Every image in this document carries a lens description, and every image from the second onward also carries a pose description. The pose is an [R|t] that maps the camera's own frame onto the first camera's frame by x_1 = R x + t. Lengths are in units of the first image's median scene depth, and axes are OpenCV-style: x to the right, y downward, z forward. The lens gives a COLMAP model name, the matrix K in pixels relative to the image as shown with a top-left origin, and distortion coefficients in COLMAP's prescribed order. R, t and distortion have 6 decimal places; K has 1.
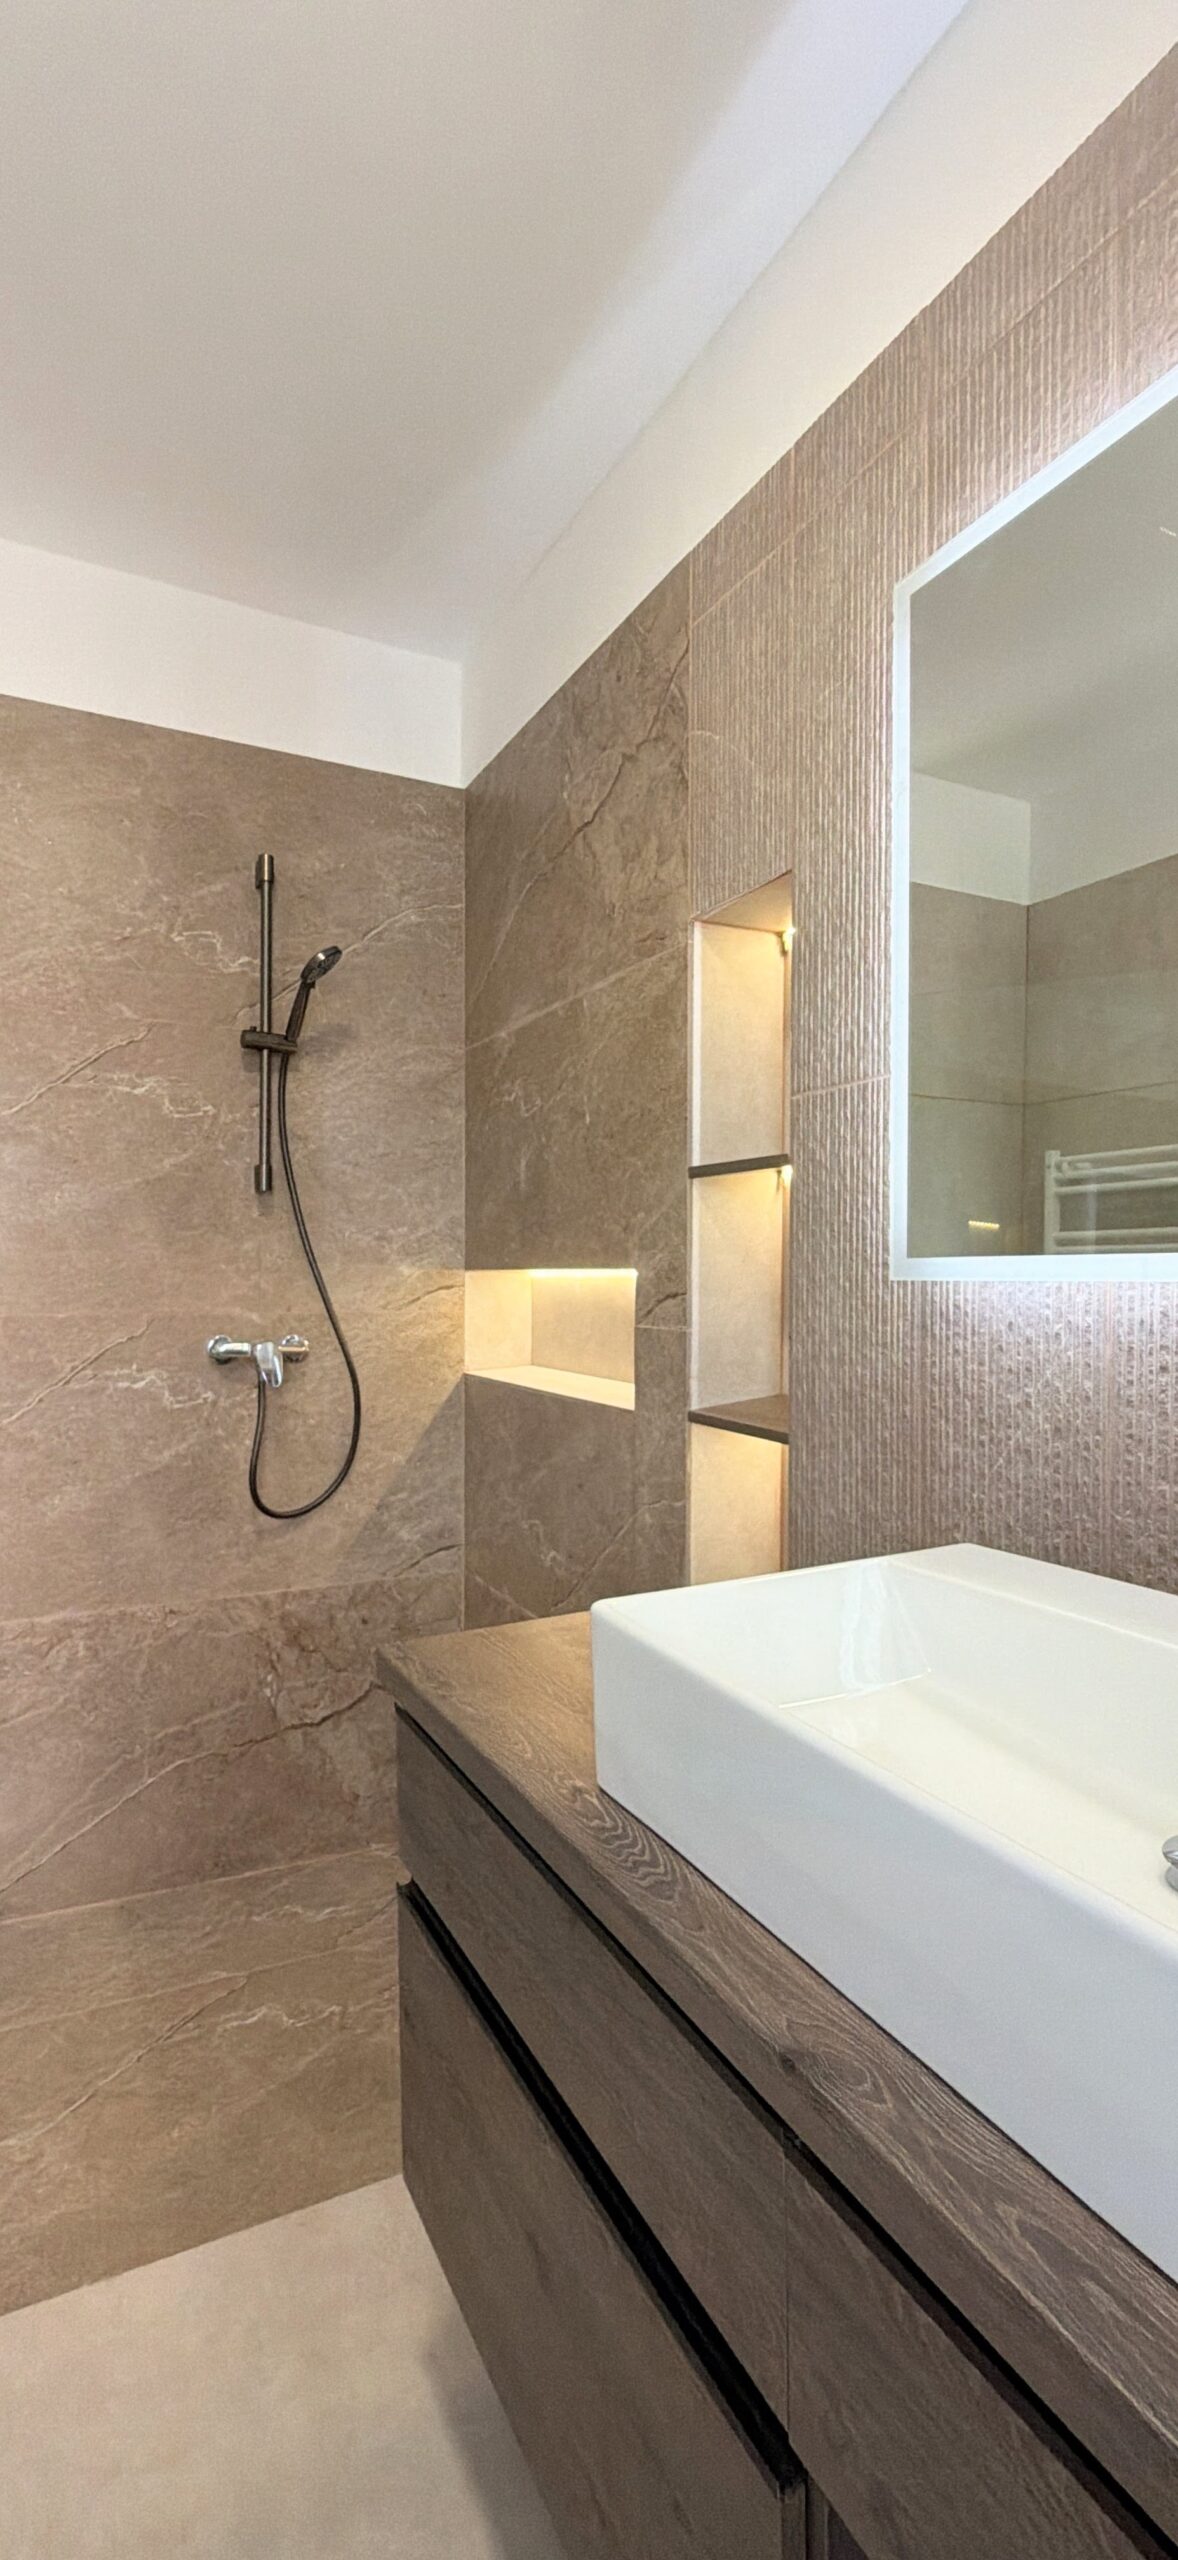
lens RADIAL K [[1158.2, 0, 583.5], [0, 1158.2, 1287.8], [0, 0, 1]] dist [-0.000214, -0.000236]
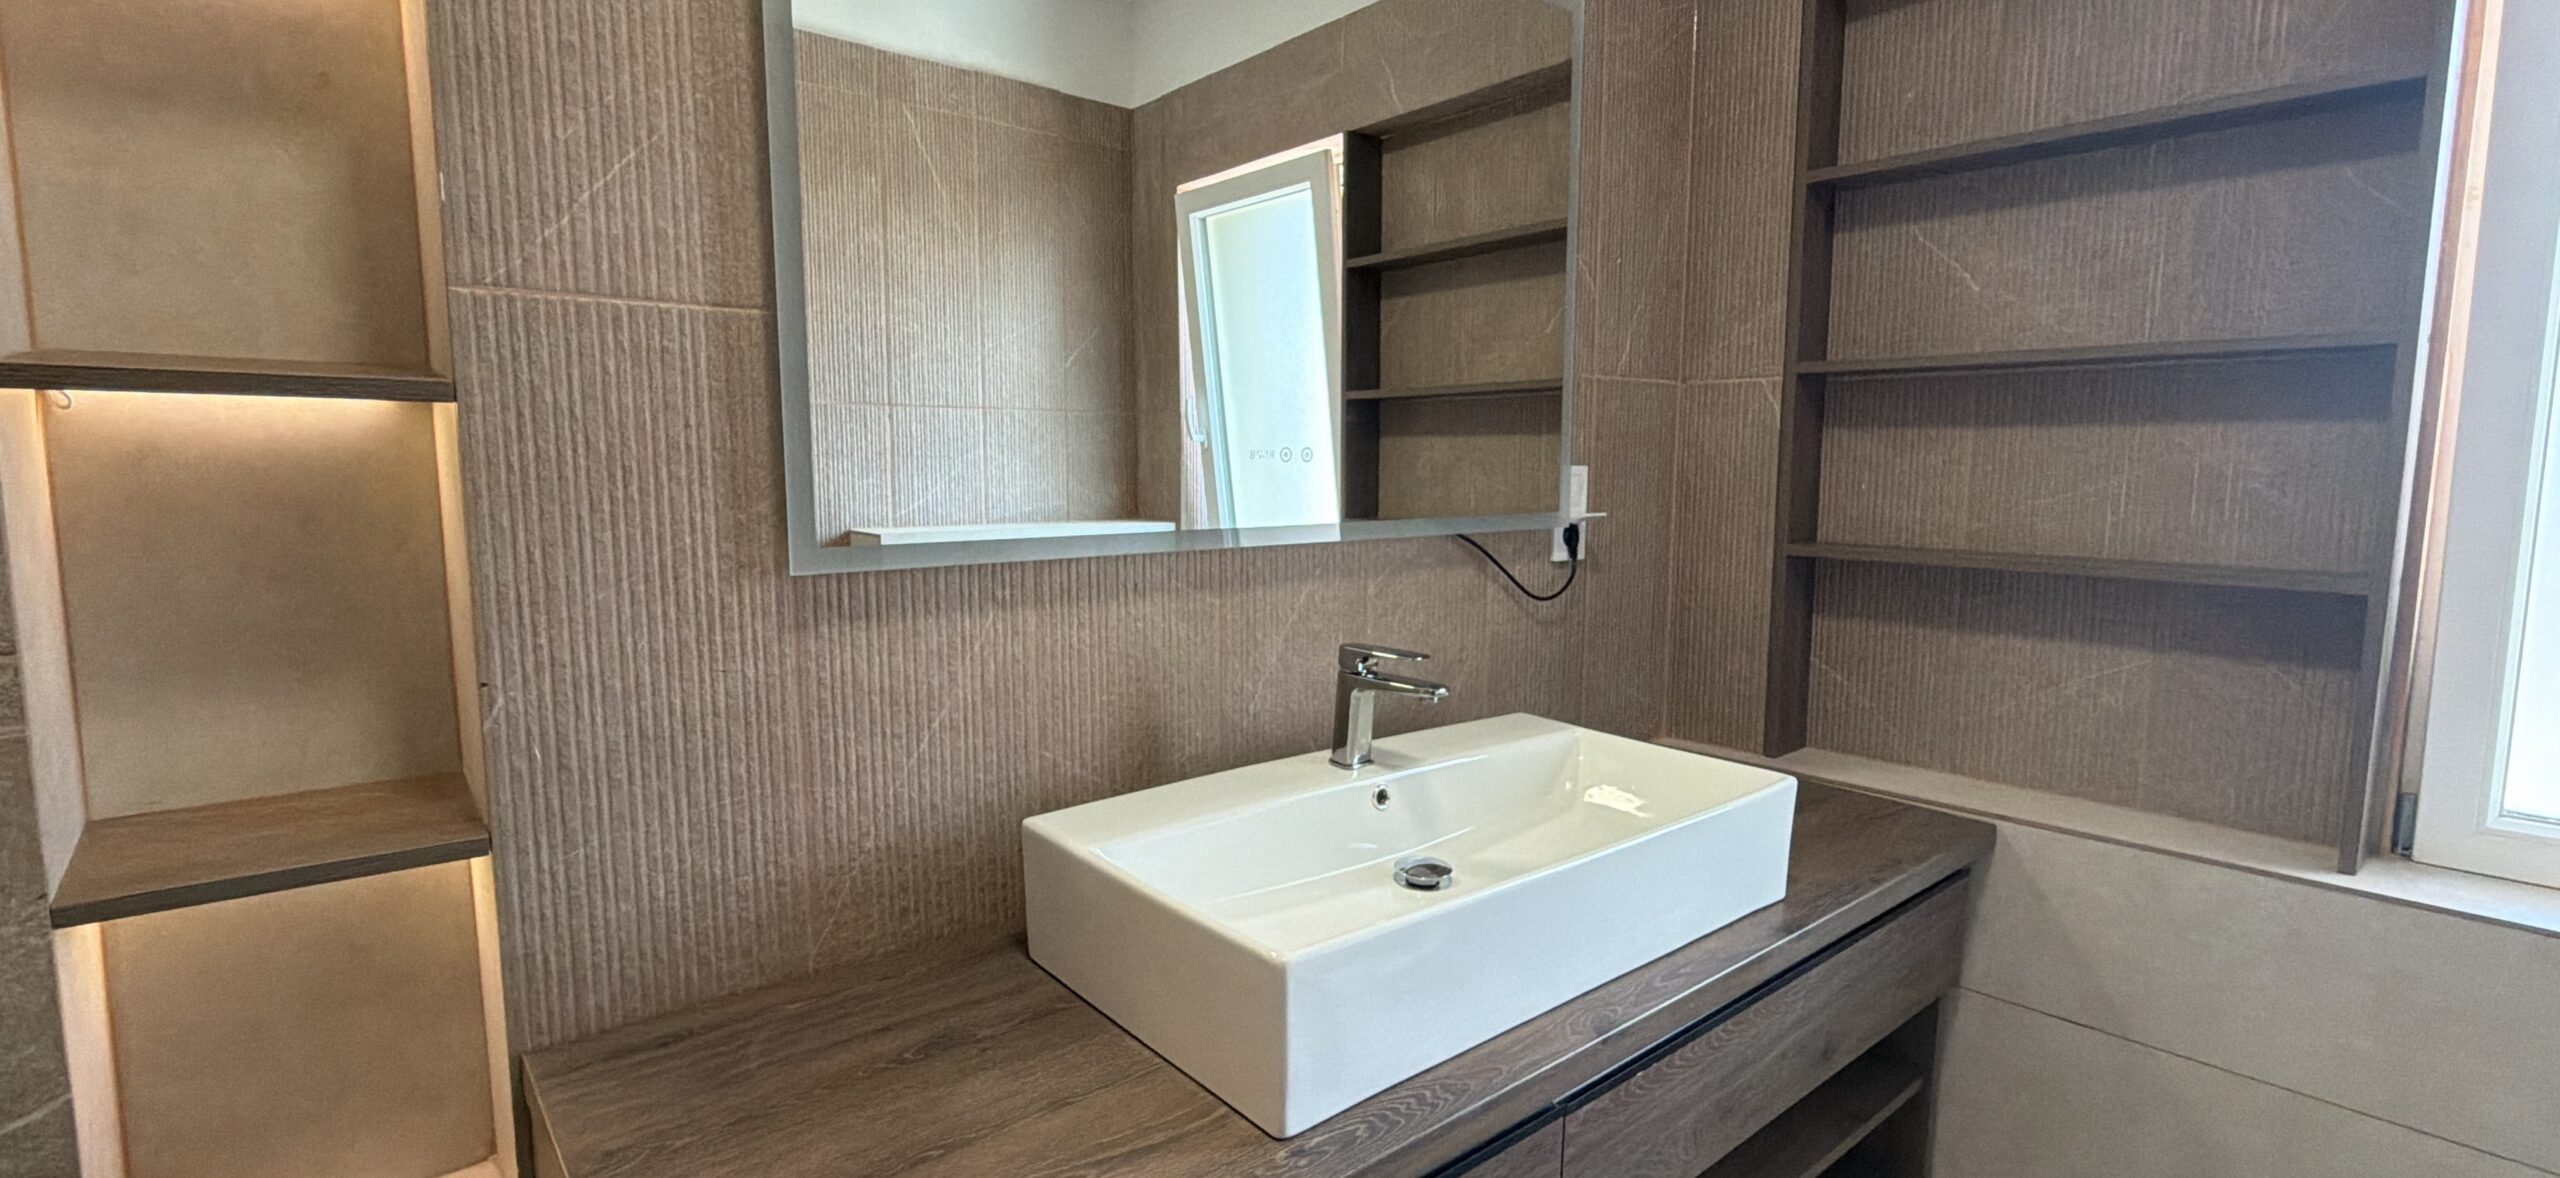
lens RADIAL K [[1164.5, 0, 1281.6], [0, 1164.5, 591.7], [0, 0, 1]] dist [0.001136, -0.000851]
pose [[-0.228723, -0.117145, 0.966417, -0.343624], [0.004880, 0.992583, 0.121472, -0.052767], [-0.973479, 0.032500, -0.226455, 0.483528]]
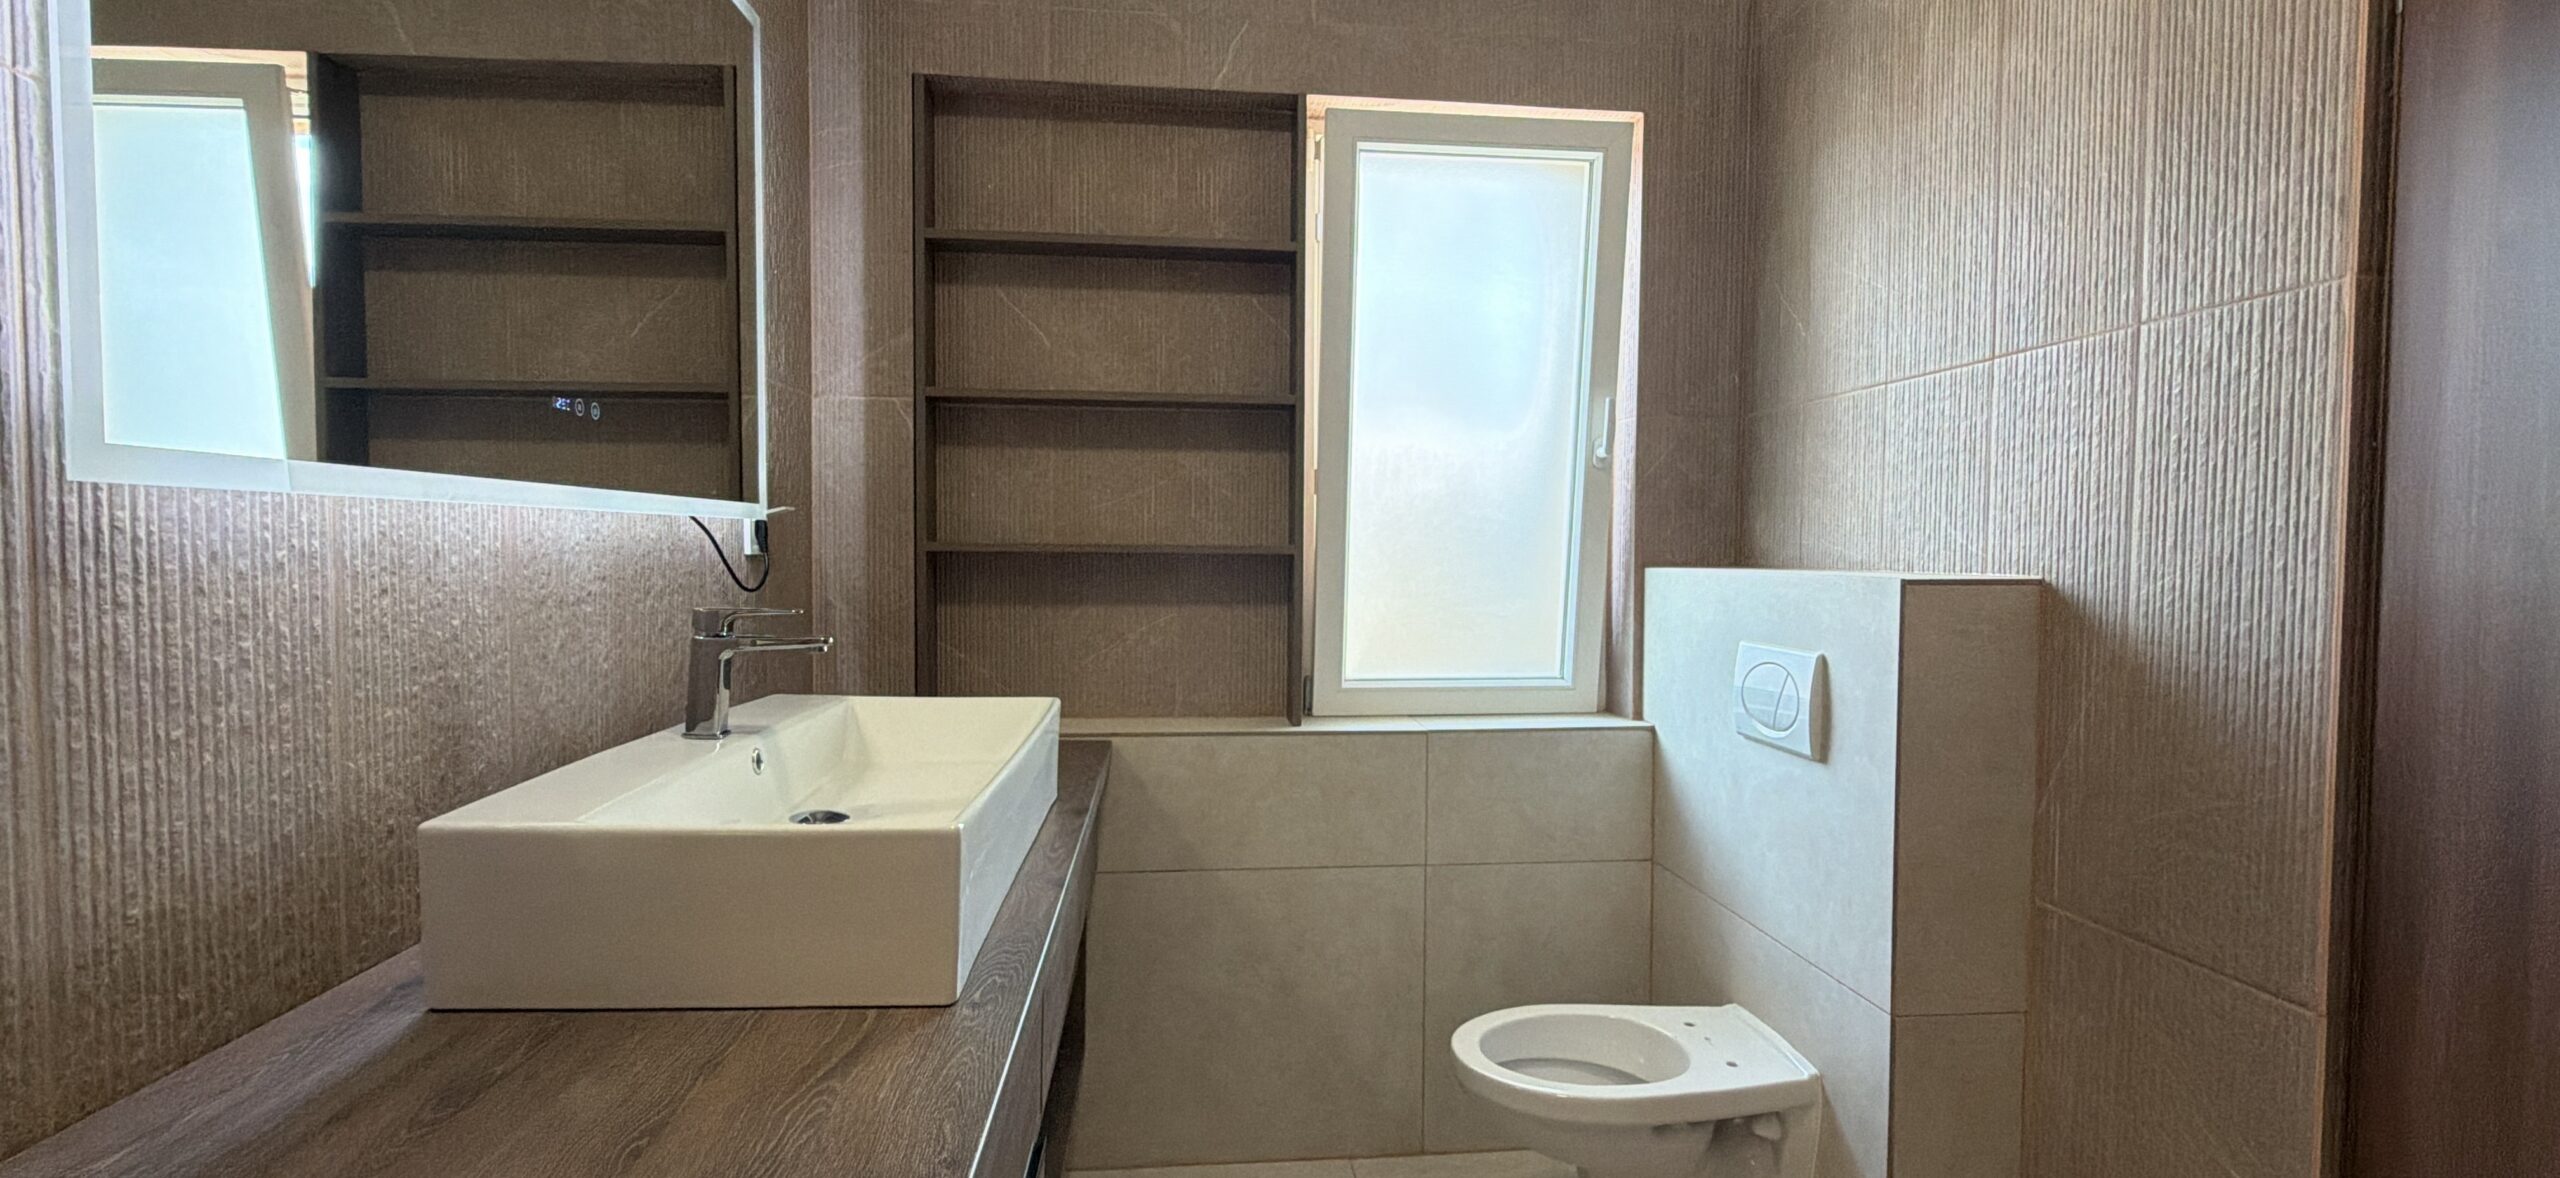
lens RADIAL K [[1164.5, 0, 1281.6], [0, 1164.5, 591.7], [0, 0, 1]] dist [0.001136, -0.000851]
pose [[-0.930512, -0.025418, 0.365380, -0.246419], [-0.007890, 0.998749, 0.049385, 0.007621], [-0.366178, 0.043071, -0.929548, 0.732924]]
